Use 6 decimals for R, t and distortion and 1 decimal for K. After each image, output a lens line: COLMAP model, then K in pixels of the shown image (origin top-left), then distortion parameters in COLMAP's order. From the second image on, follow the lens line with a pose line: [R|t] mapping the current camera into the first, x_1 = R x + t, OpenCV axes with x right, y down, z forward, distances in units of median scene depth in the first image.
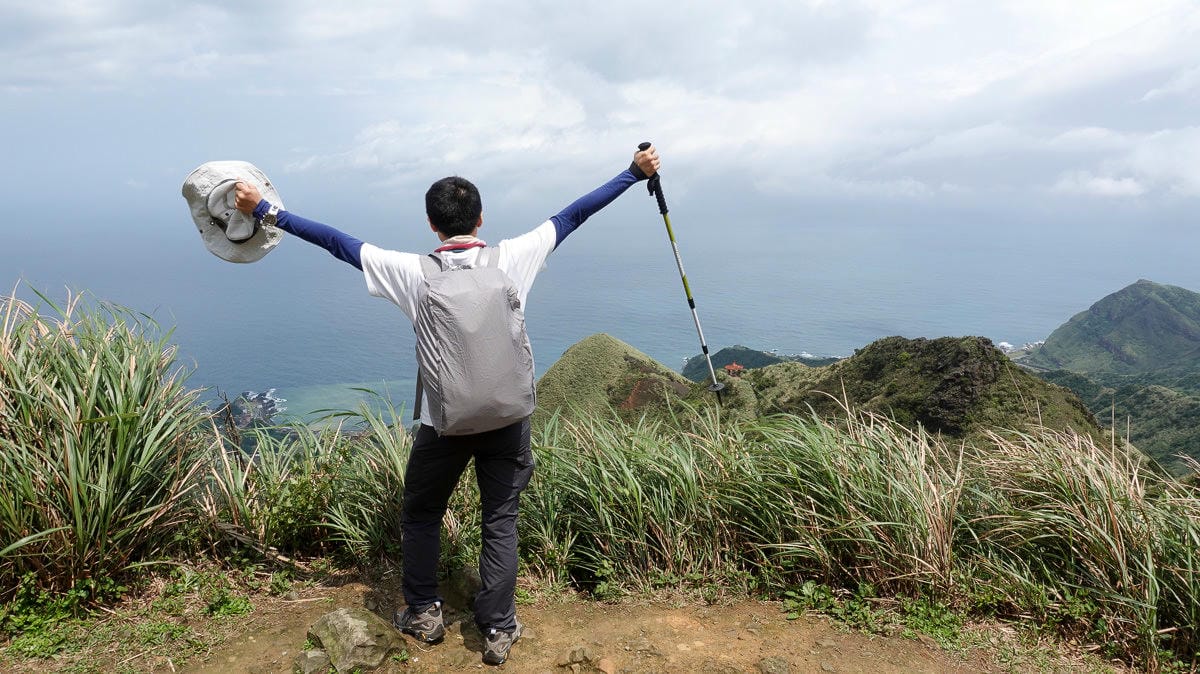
lens RADIAL K [[834.3, 0, 604.8], [0, 834.3, 343.1], [0, 0, 1]] dist [0.012609, -0.008643]
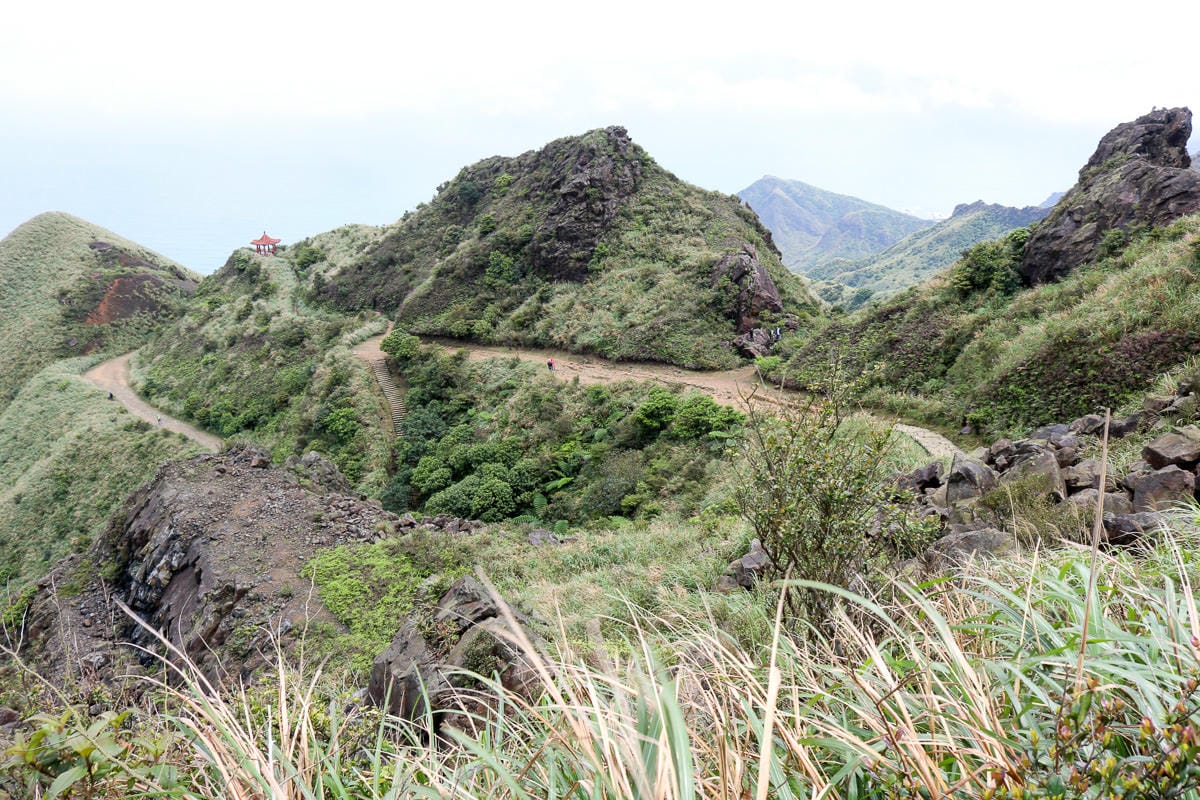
lens RADIAL K [[978.0, 0, 599.4], [0, 978.0, 394.8], [0, 0, 1]] dist [-0.009797, 0.023007]
pose [[0.917954, -0.113214, 0.380187, 0.099579], [0.065410, 0.988489, 0.136426, 0.064441], [-0.391256, -0.100365, 0.914793, 0.221844]]
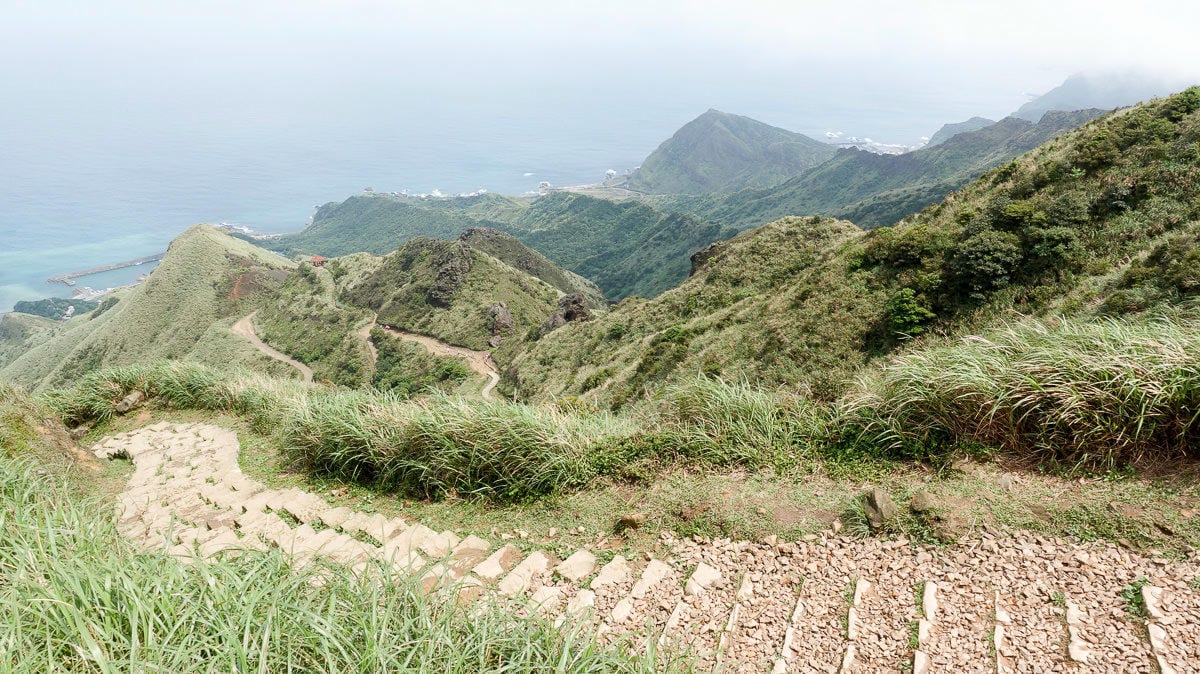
lens RADIAL K [[834.3, 0, 602.4], [0, 834.3, 332.5], [0, 0, 1]] dist [0.012609, -0.008643]
pose [[0.911901, -0.135832, 0.387281, 0.044953], [0.061277, 0.978127, 0.198777, -0.096261], [-0.405810, -0.157533, 0.900278, -0.377965]]
